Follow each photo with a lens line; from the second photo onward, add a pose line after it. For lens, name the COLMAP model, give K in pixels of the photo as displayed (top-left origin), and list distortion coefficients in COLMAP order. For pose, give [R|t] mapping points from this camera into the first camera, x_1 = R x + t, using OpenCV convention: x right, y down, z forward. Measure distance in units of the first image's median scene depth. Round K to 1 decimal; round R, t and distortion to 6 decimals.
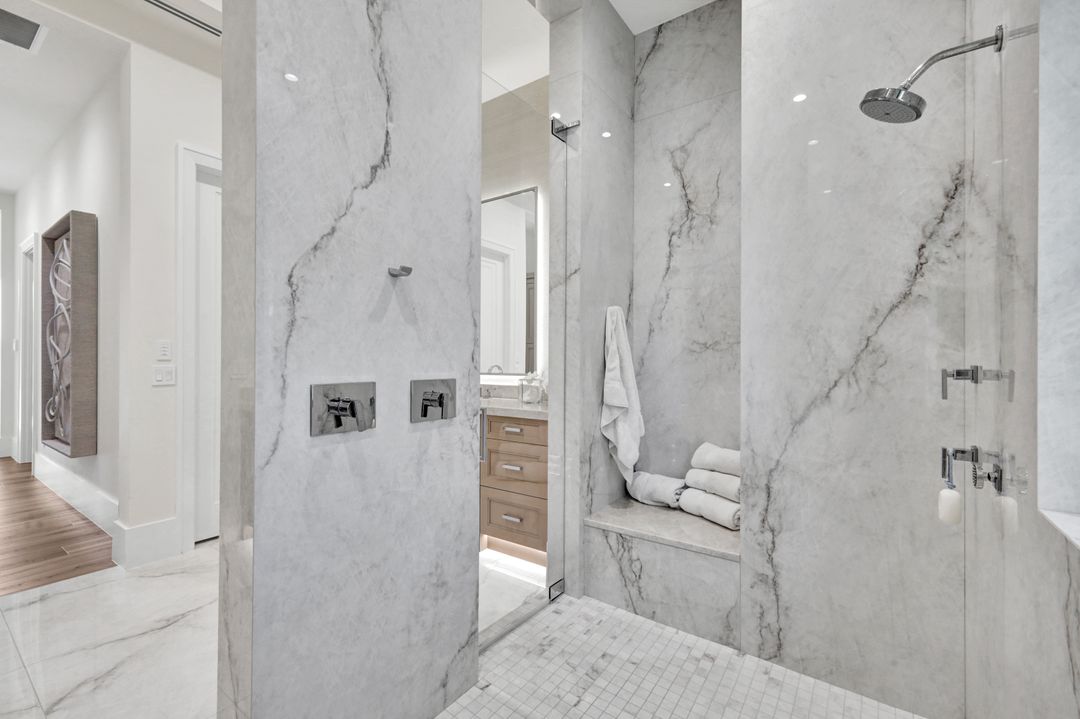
lens RADIAL K [[477.6, 0, 540.0], [0, 477.6, 359.5], [0, 0, 1]] dist [-0.000370, 0.000130]
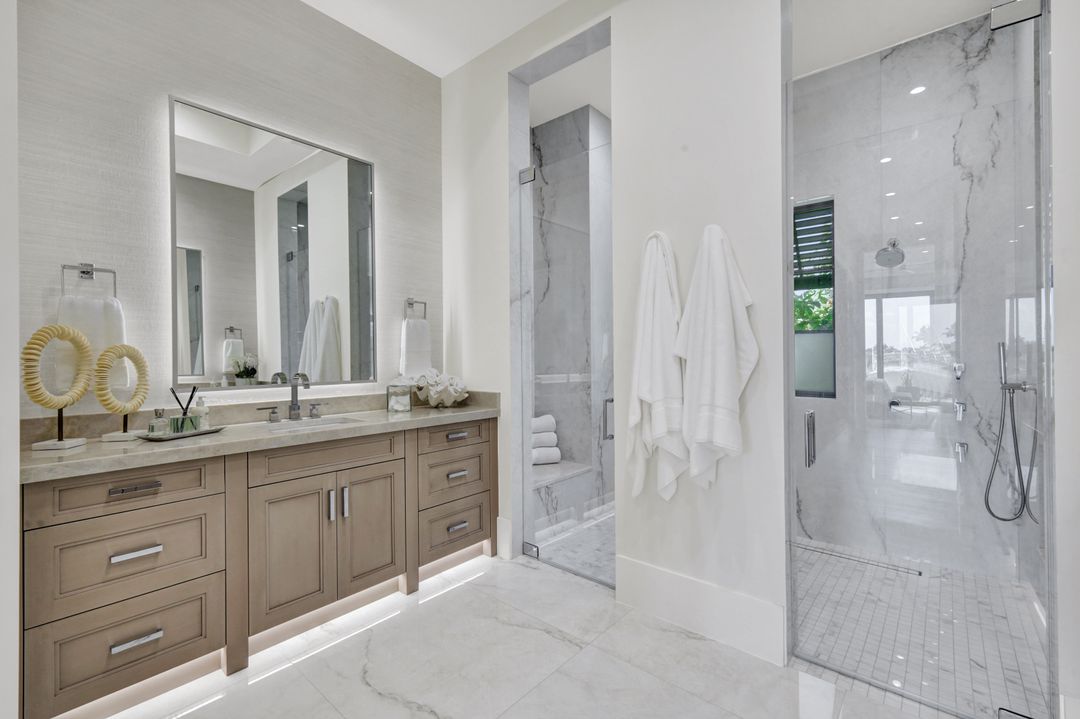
lens RADIAL K [[477.6, 0, 540.0], [0, 477.6, 359.5], [0, 0, 1]] dist [-0.000370, 0.000130]
pose [[0.062940, -0.007232, 0.997991, -1.240491], [0.006291, 0.999957, 0.006849, -0.015463], [-0.997997, 0.005848, 0.062983, 0.939162]]
